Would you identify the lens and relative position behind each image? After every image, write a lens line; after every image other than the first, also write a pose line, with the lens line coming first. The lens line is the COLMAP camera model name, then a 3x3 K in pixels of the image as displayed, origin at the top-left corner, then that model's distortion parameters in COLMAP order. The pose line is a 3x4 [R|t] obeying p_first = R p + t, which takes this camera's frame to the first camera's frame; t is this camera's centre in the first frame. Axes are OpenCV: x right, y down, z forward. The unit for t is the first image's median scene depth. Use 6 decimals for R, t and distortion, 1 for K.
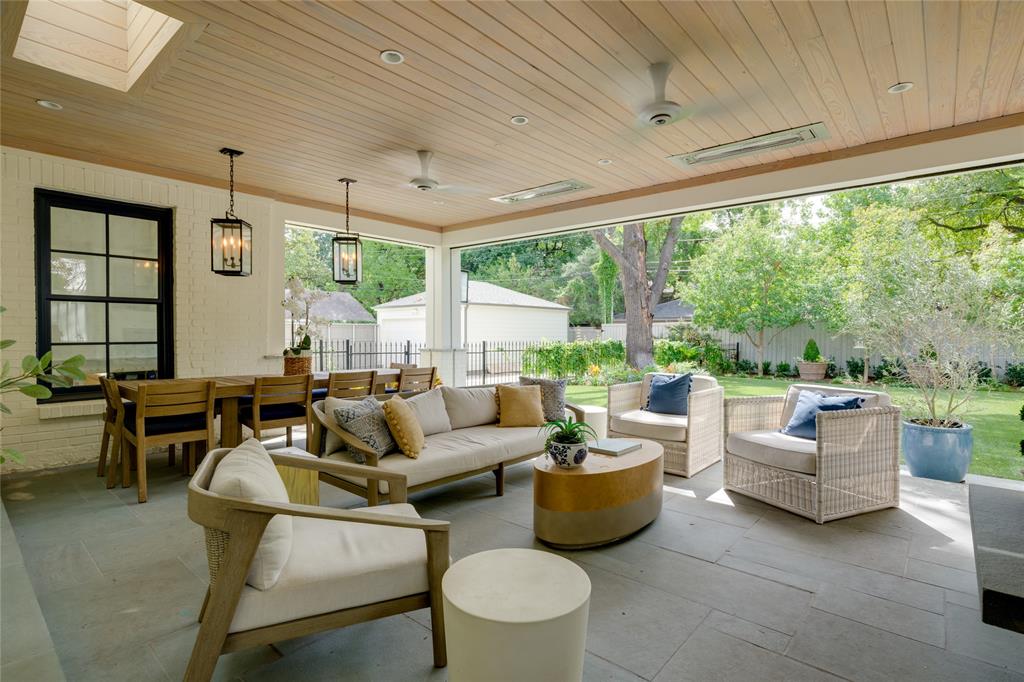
lens RADIAL K [[492.8, 0, 512.0], [0, 492.8, 341.0], [0, 0, 1]] dist [0.000714, 0.000496]
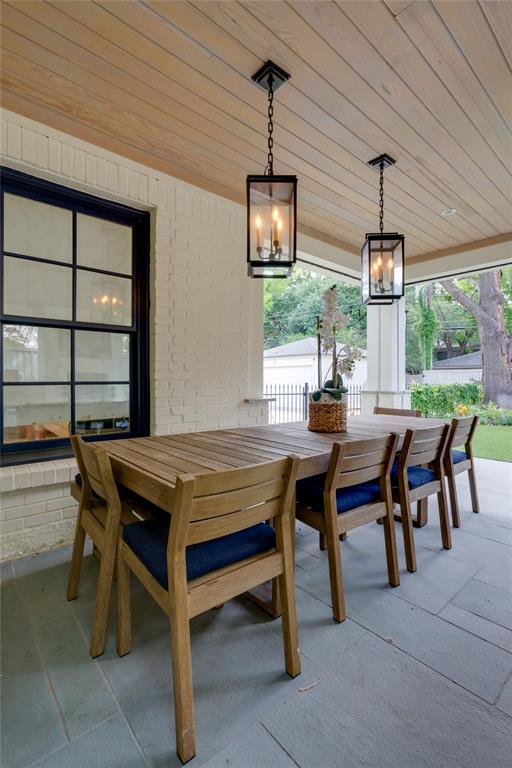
lens RADIAL K [[307.3, 0, 256.0], [0, 307.3, 381.8], [0, 0, 1]] dist [-0.000038, 0.000051]
pose [[0.996228, -0.000075, -0.086777, -0.479778], [-0.000847, 0.999944, -0.010591, 0.007114], [0.086773, 0.010625, 0.996171, 0.532615]]
